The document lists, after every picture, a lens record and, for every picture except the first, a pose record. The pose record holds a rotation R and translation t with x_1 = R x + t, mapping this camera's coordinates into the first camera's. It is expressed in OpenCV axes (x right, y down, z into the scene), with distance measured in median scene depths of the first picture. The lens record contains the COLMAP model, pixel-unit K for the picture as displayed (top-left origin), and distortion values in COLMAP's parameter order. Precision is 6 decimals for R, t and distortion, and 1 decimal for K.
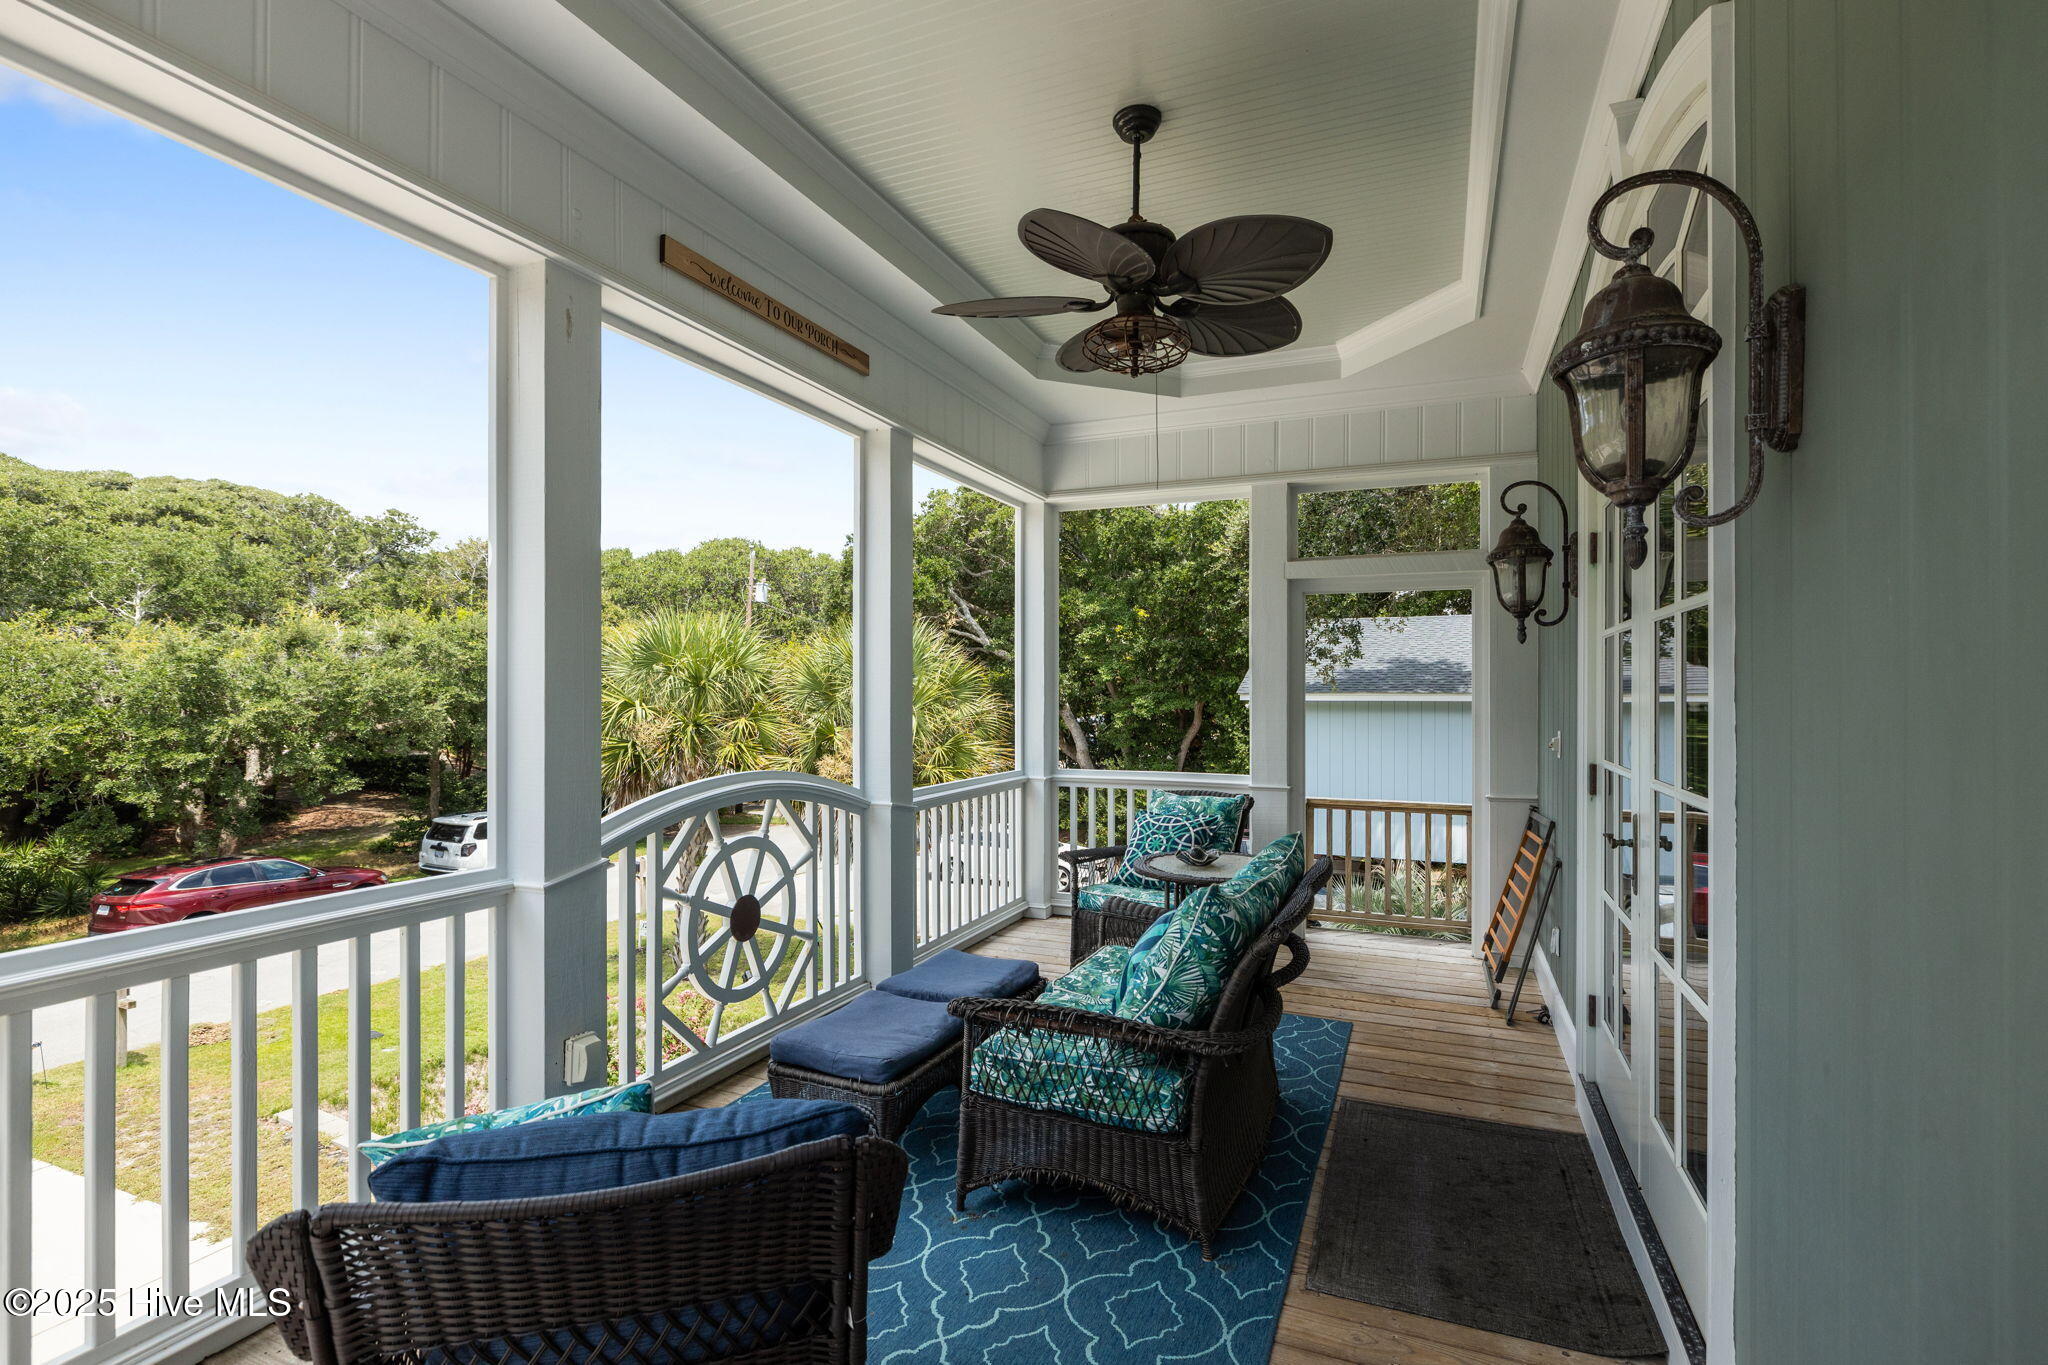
lens RADIAL K [[955.5, 0, 1039.4], [0, 955.5, 692.0], [0, 0, 1]] dist [0.002761, 0.000145]
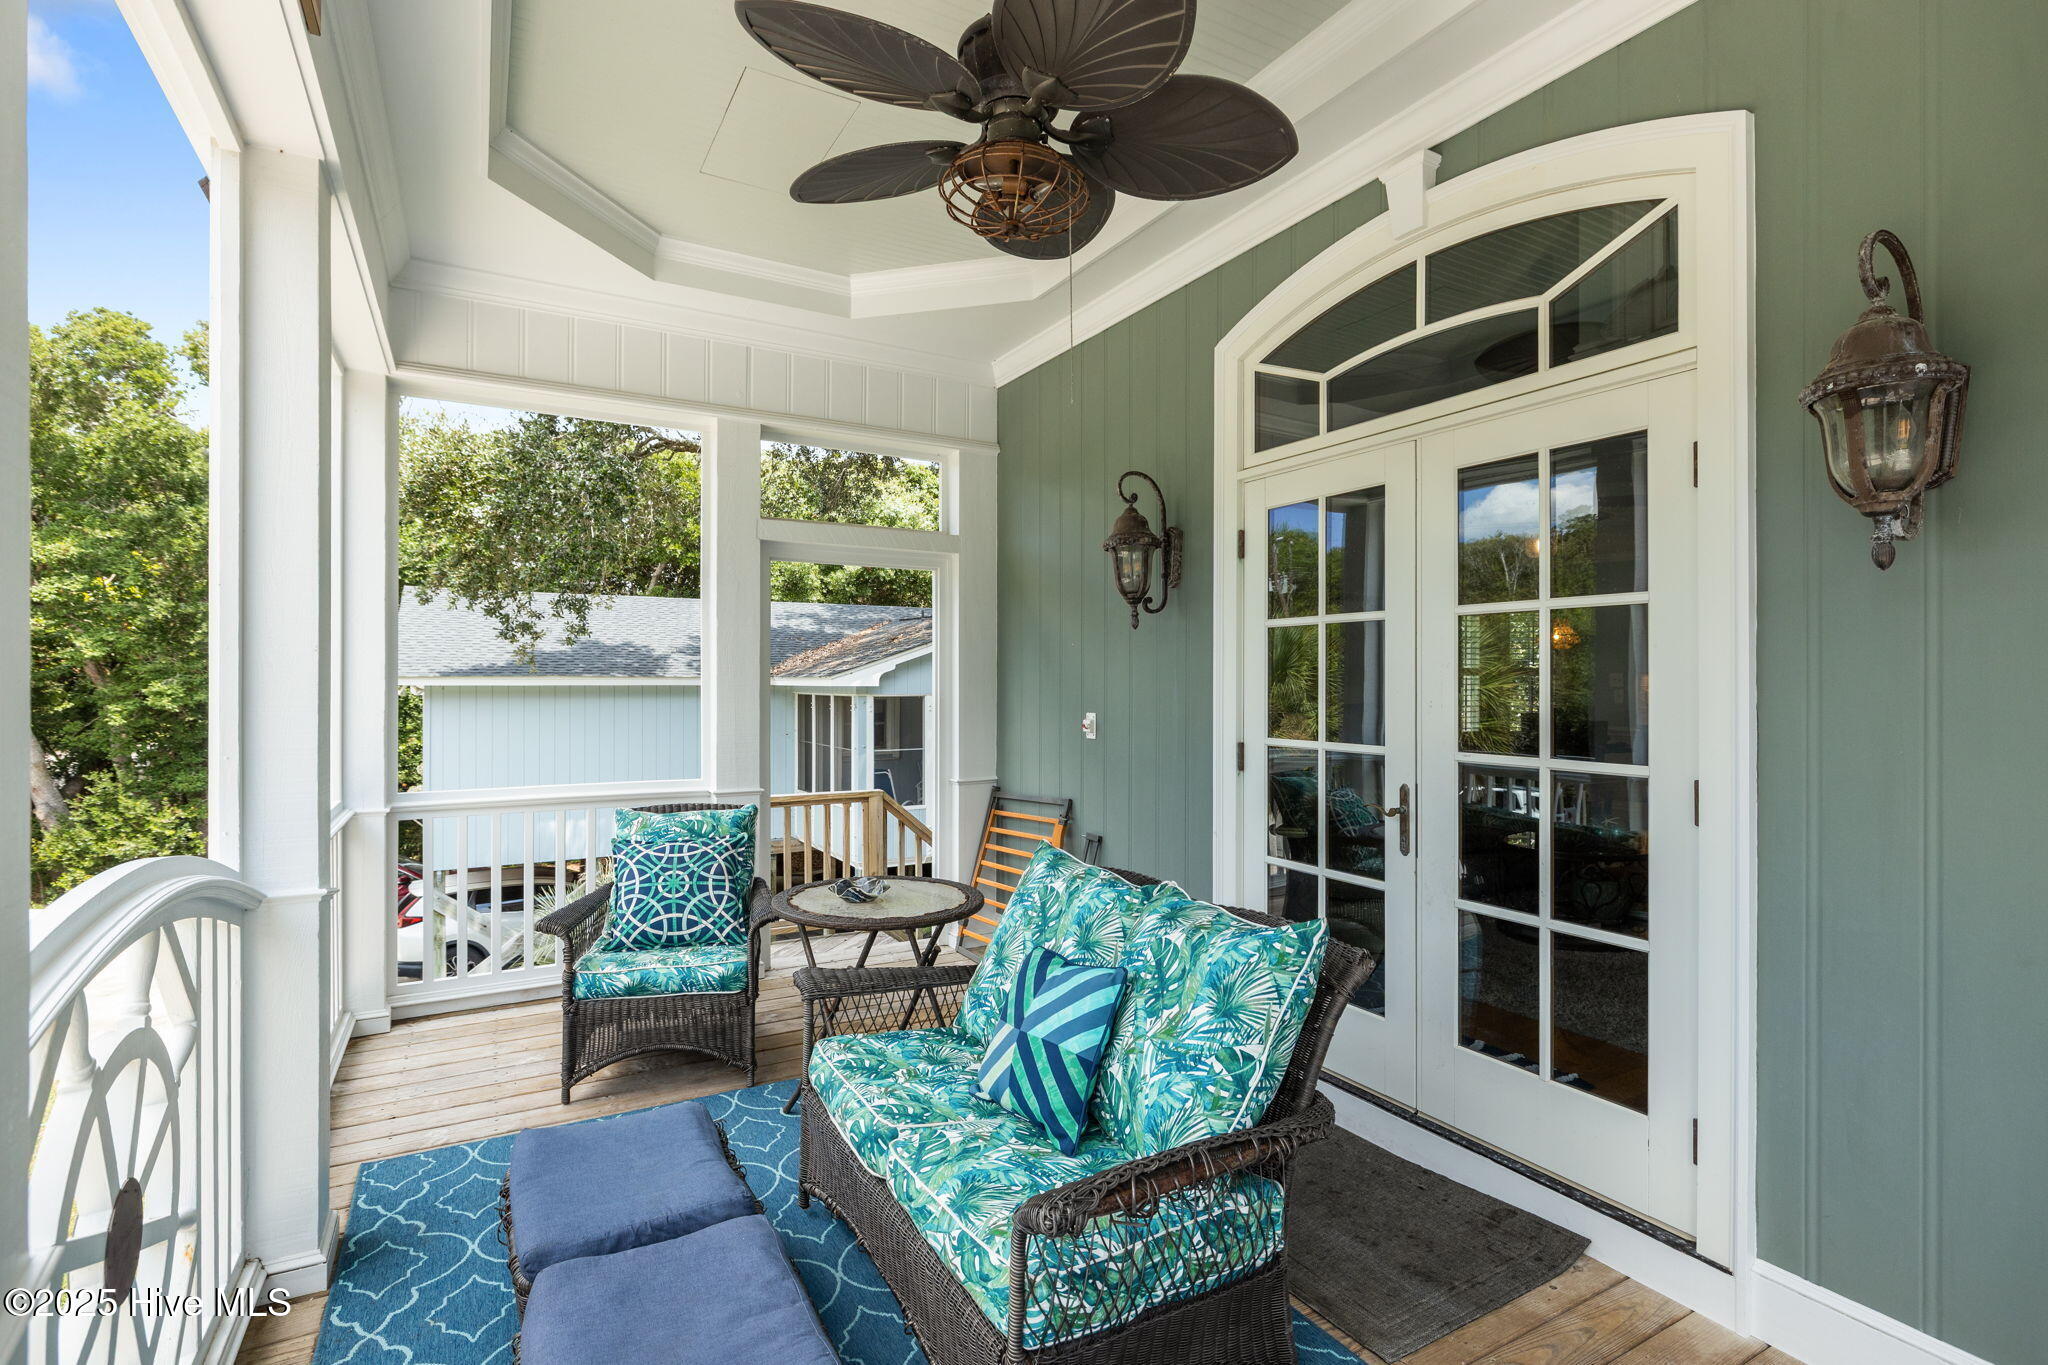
lens RADIAL K [[963.3, 0, 1018.6], [0, 963.3, 673.9], [0, 0, 1]] dist [-0.004644, -0.000569]
pose [[0.621312, 0.004682, 0.783549, -0.280710], [-0.003112, 0.999989, -0.003508, 0.001346], [-0.783557, -0.000259, 0.621320, 0.330660]]
